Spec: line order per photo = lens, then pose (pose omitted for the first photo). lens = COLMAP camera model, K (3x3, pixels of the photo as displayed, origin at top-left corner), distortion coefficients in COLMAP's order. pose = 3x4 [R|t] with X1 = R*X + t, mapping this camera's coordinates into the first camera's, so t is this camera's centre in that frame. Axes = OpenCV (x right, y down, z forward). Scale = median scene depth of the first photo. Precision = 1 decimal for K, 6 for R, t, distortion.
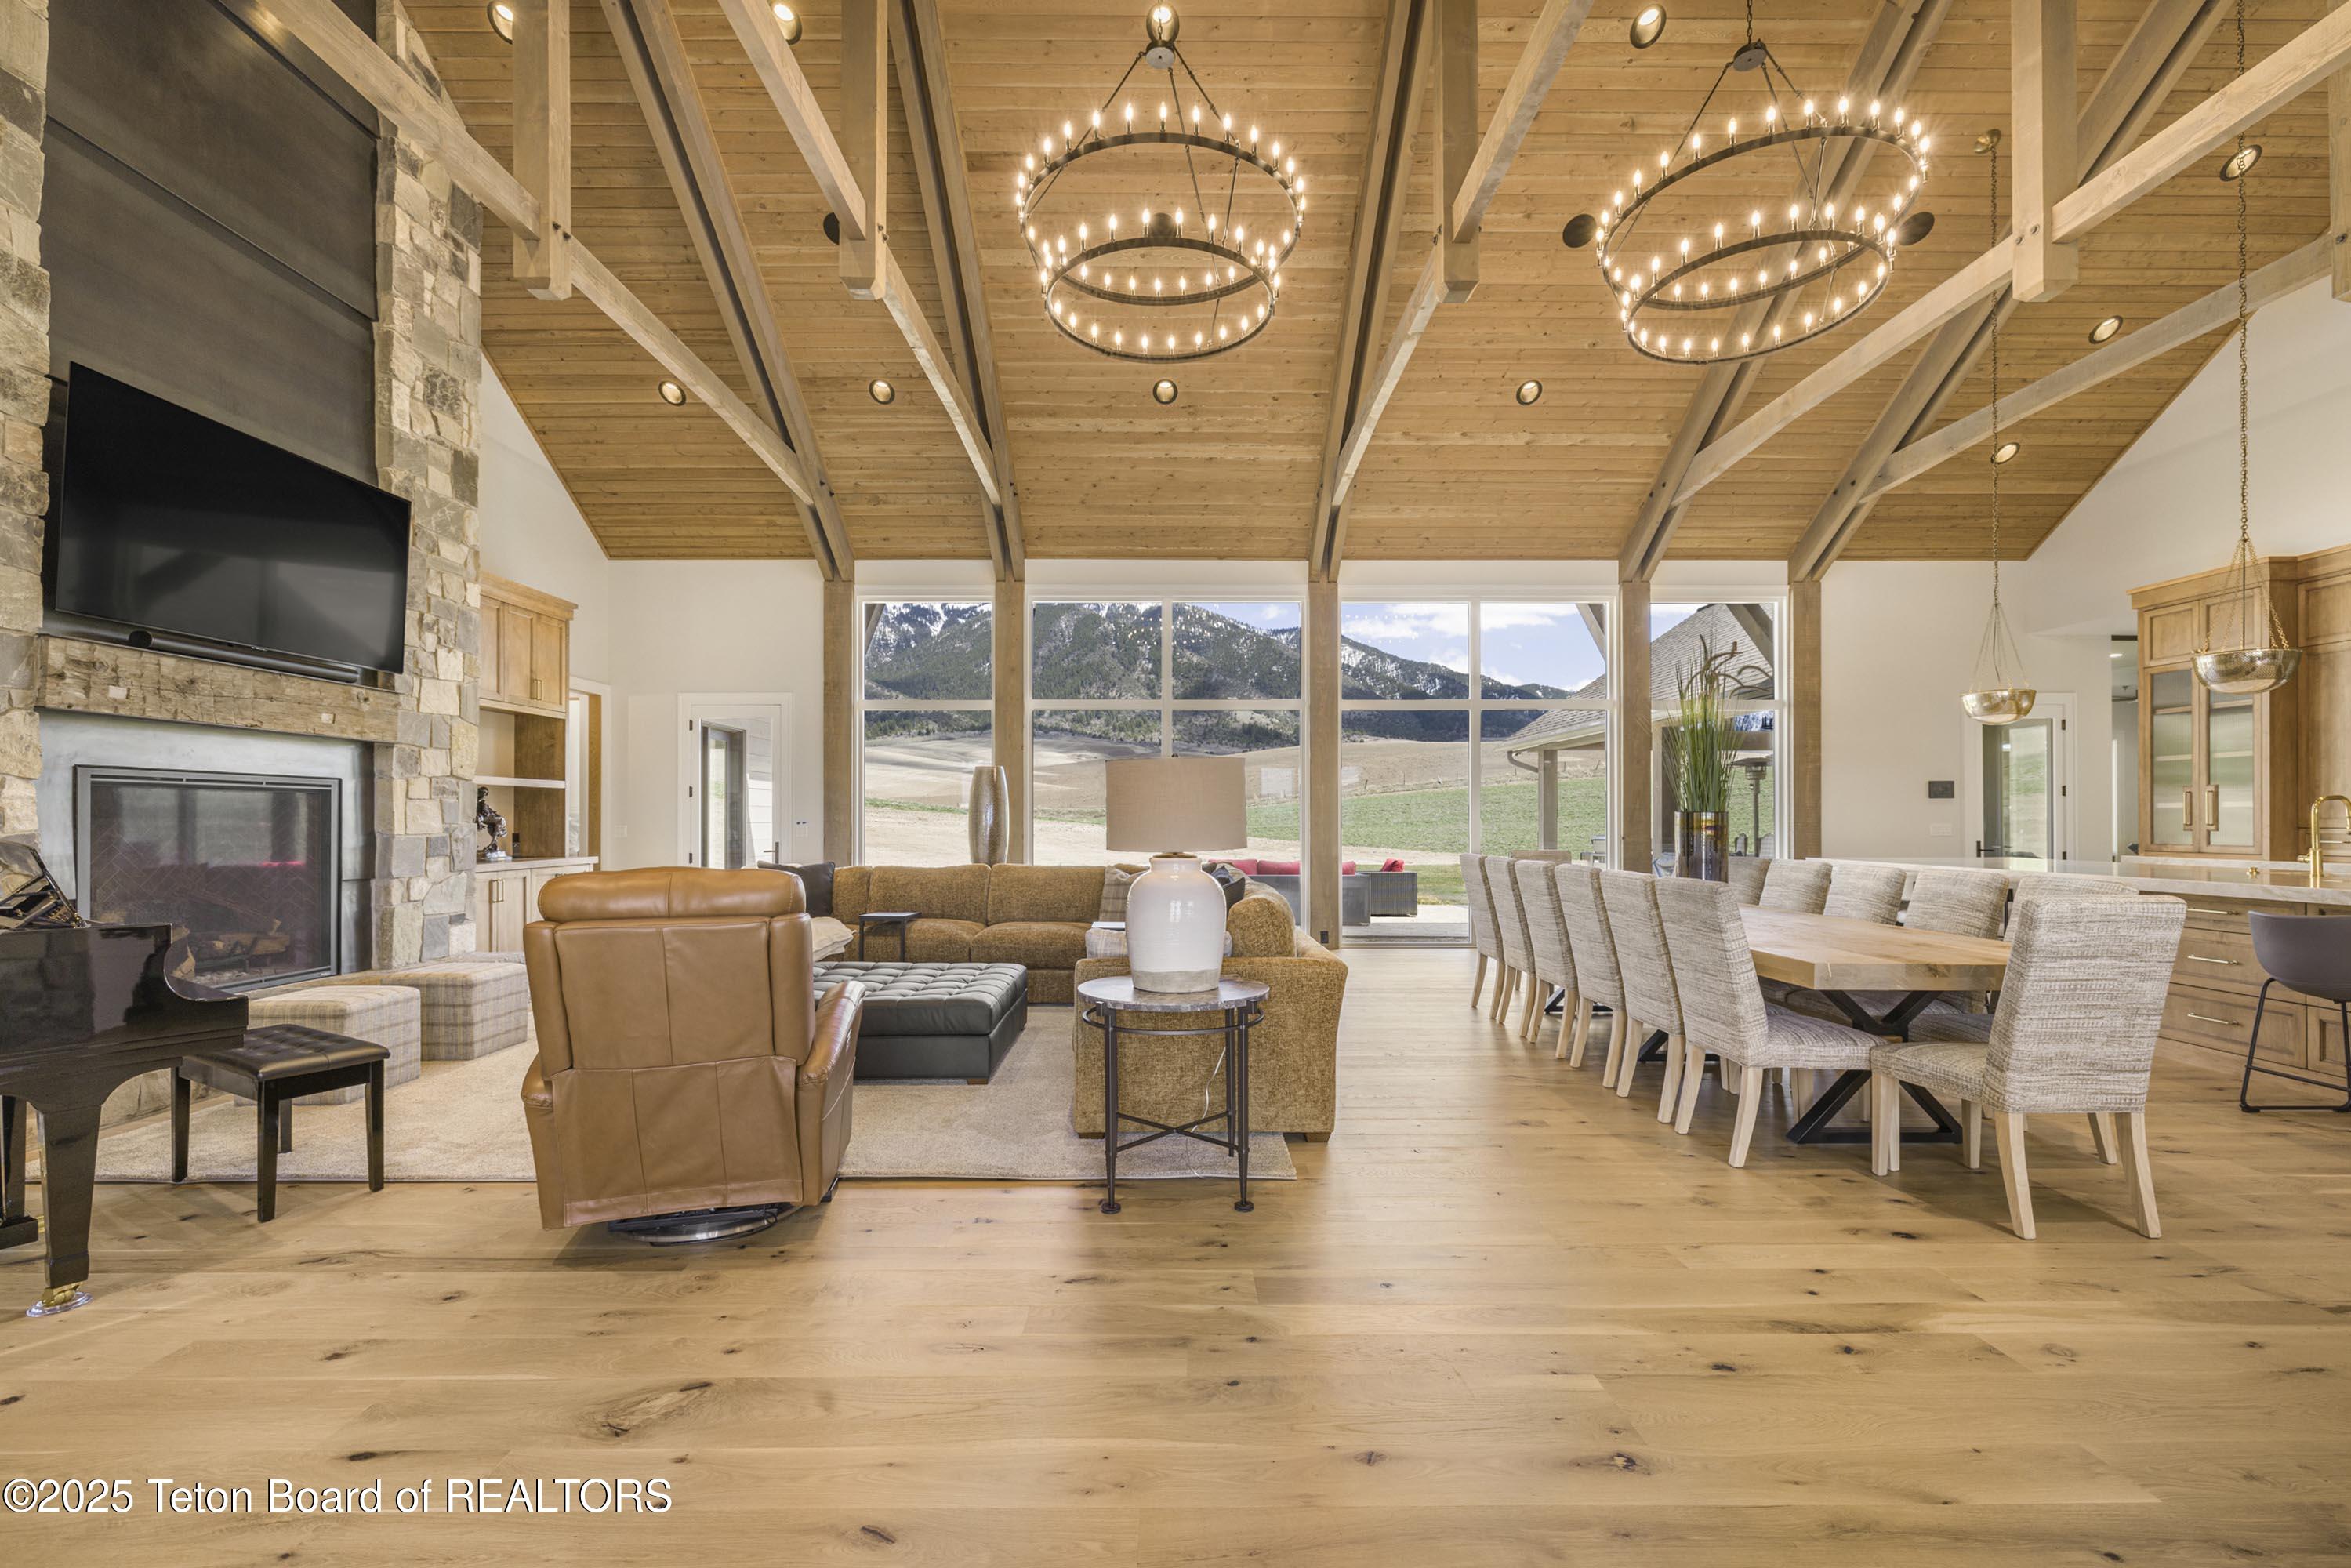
lens RADIAL K [[992.0, 0, 1185.5], [0, 992.0, 816.5], [0, 0, 1]] dist [-0.001826, 0.000858]
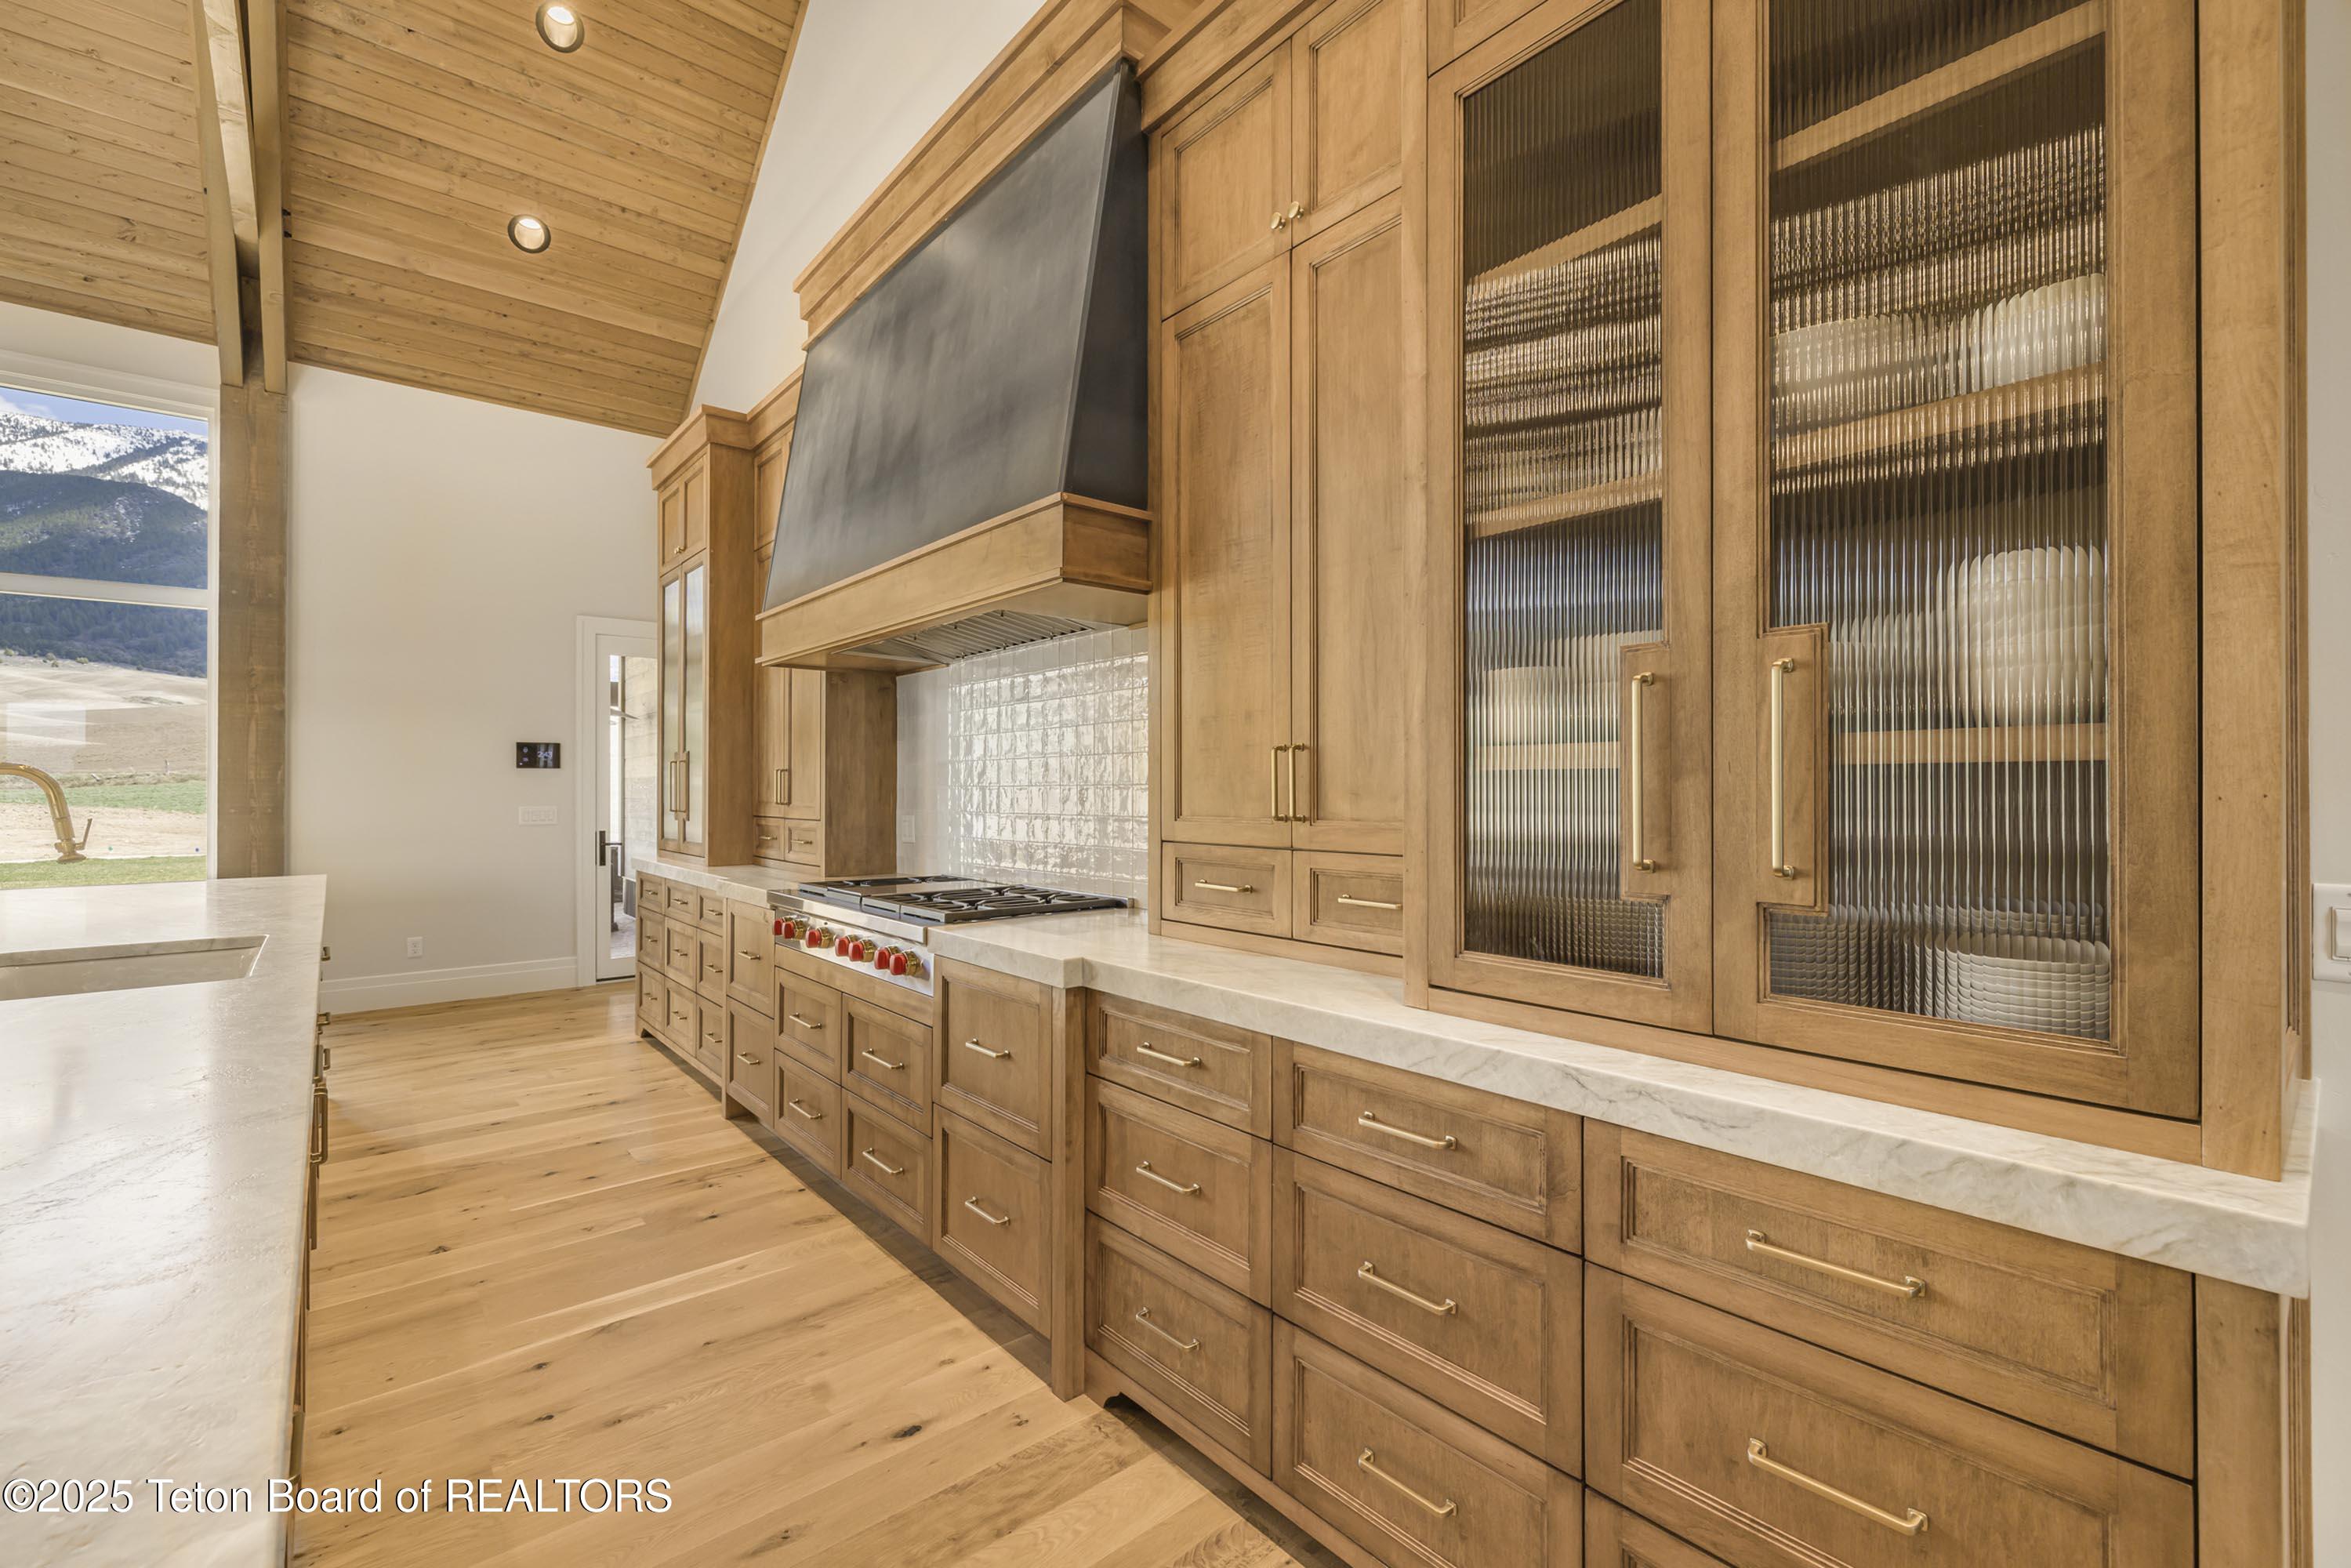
lens RADIAL K [[992.0, 0, 1162.8], [0, 992.0, 786.9], [0, 0, 1]] dist [-0.001826, 0.000858]
pose [[0.772798, 0.000394, 0.634652, 0.868624], [-0.001600, 0.999998, 0.001328, -0.009392], [-0.634650, -0.002042, 0.772797, 0.283680]]
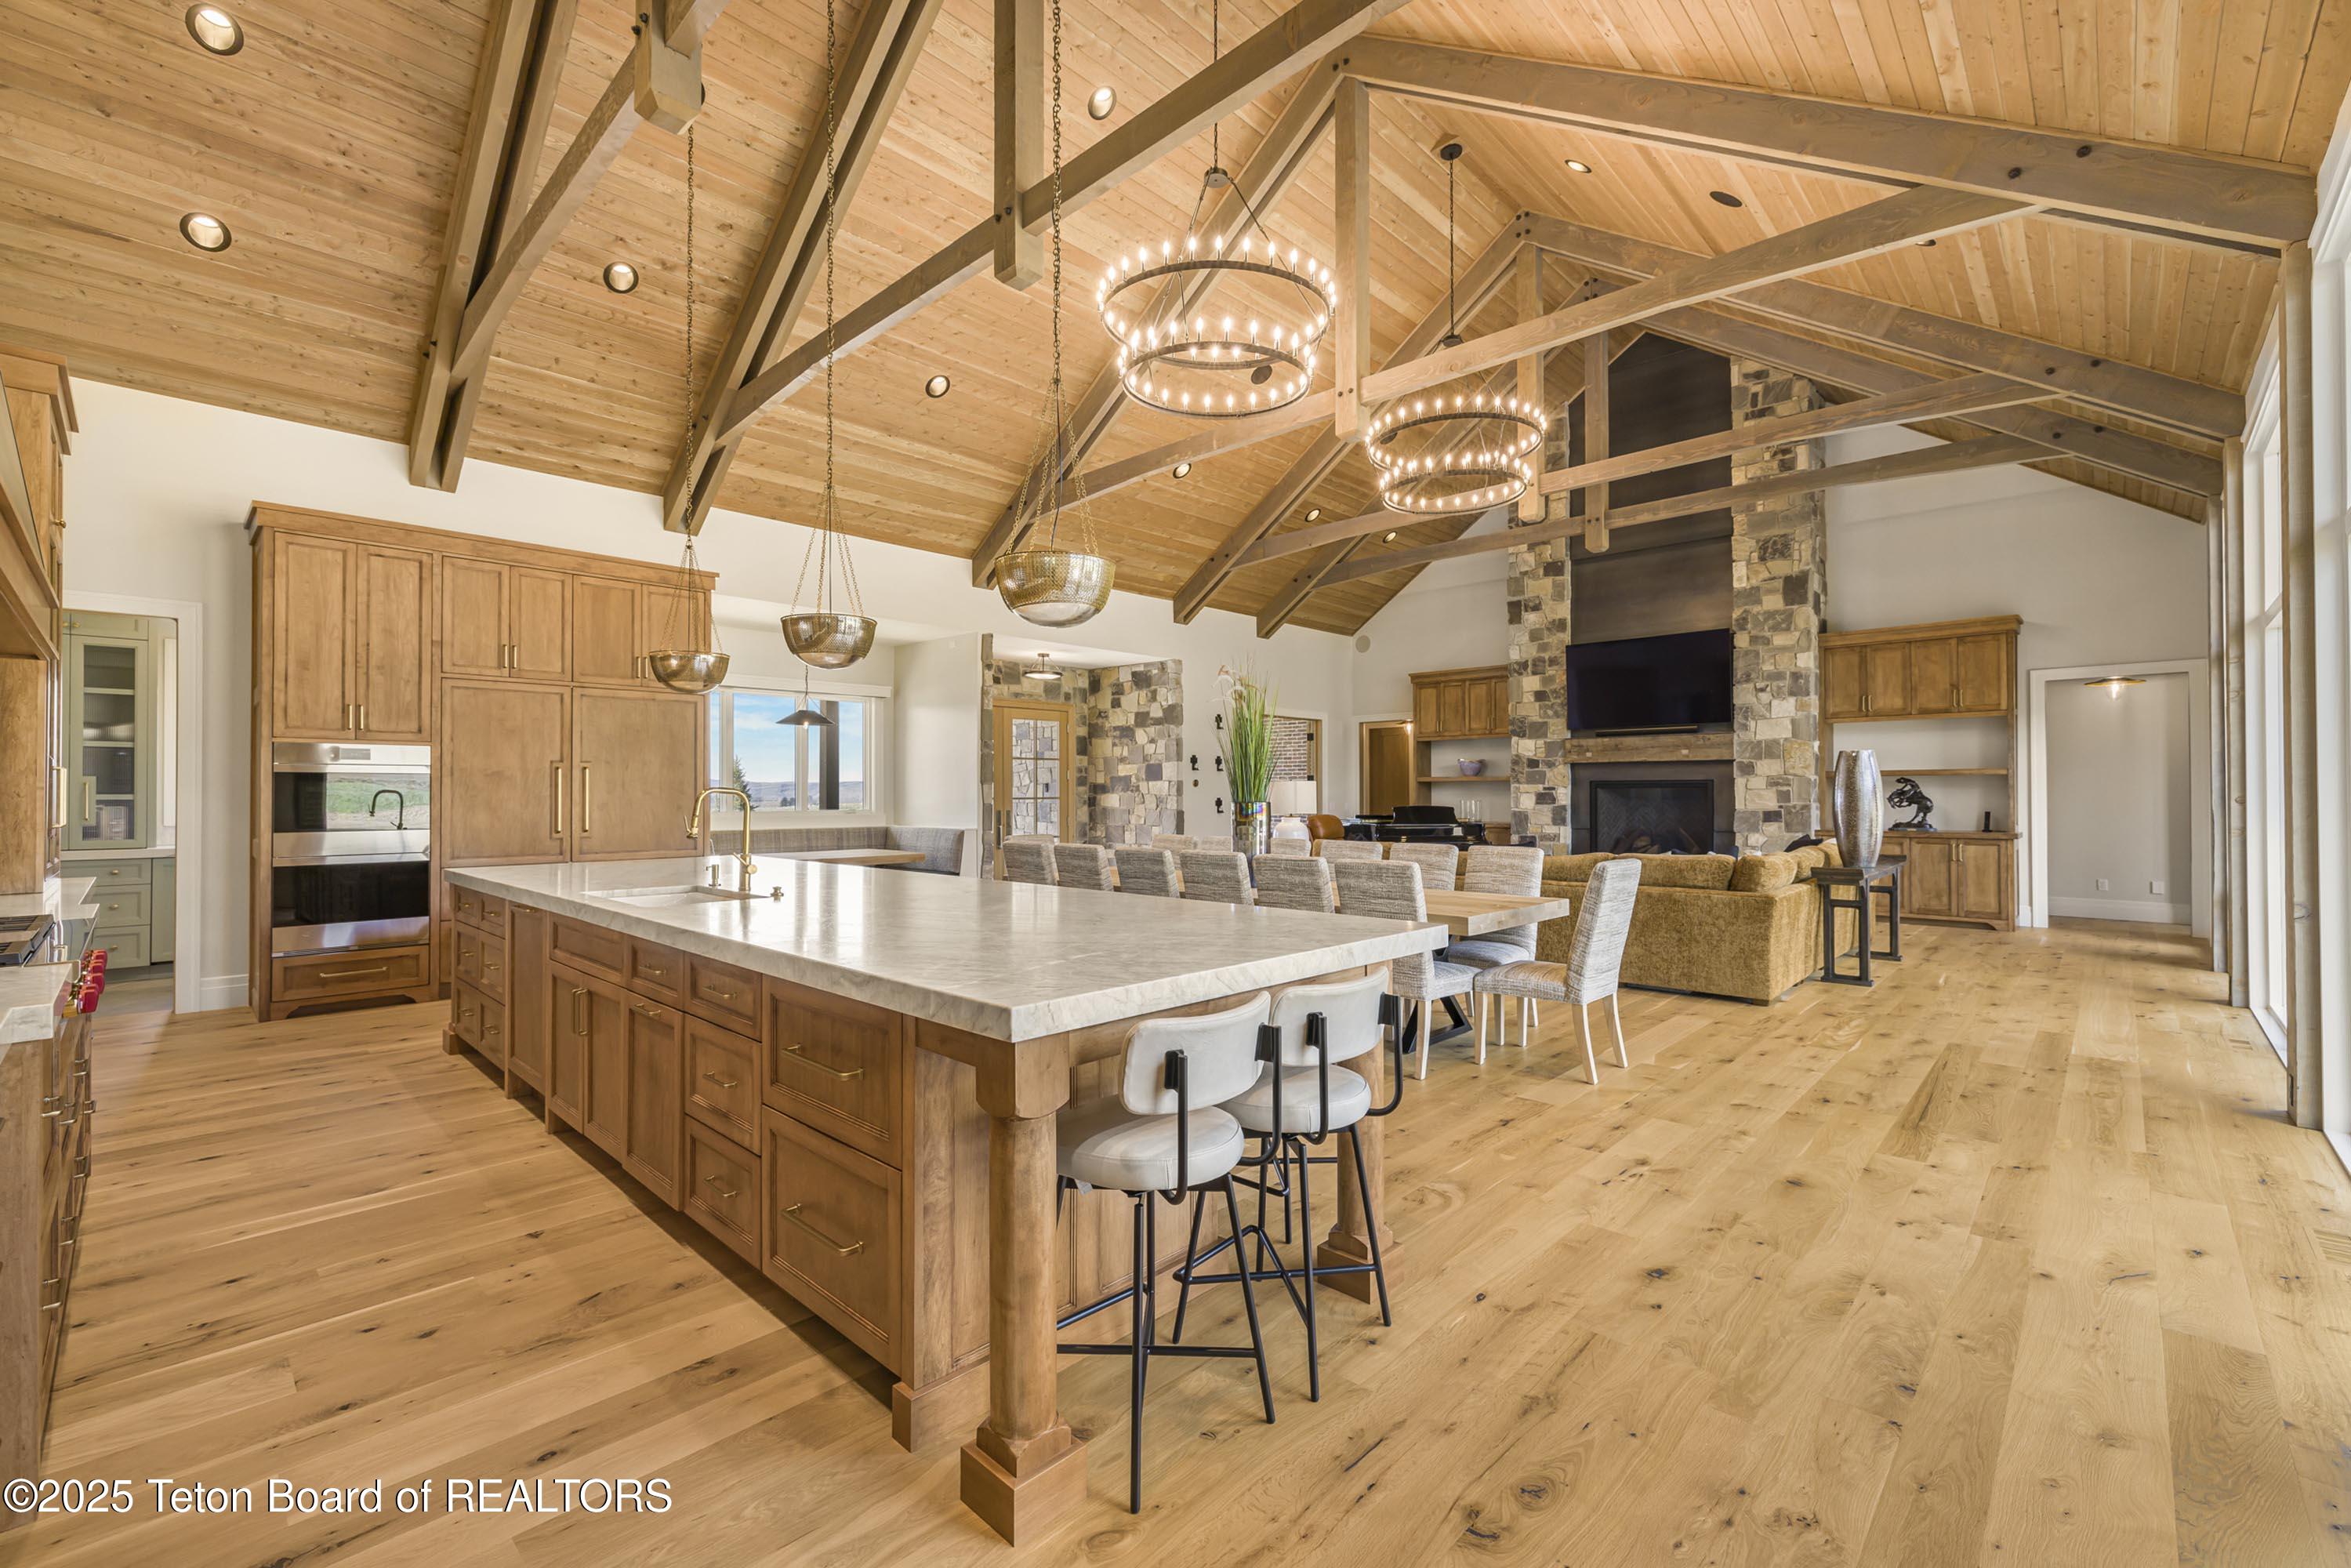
lens RADIAL K [[992.0, 0, 1171.0], [0, 992.0, 779.9], [0, 0, 1]] dist [-0.001826, 0.000858]
pose [[-0.702438, -0.008324, -0.711696, 1.005142], [0.003194, 0.999885, -0.014847, -0.009262], [0.711738, -0.012702, -0.702330, 1.242085]]
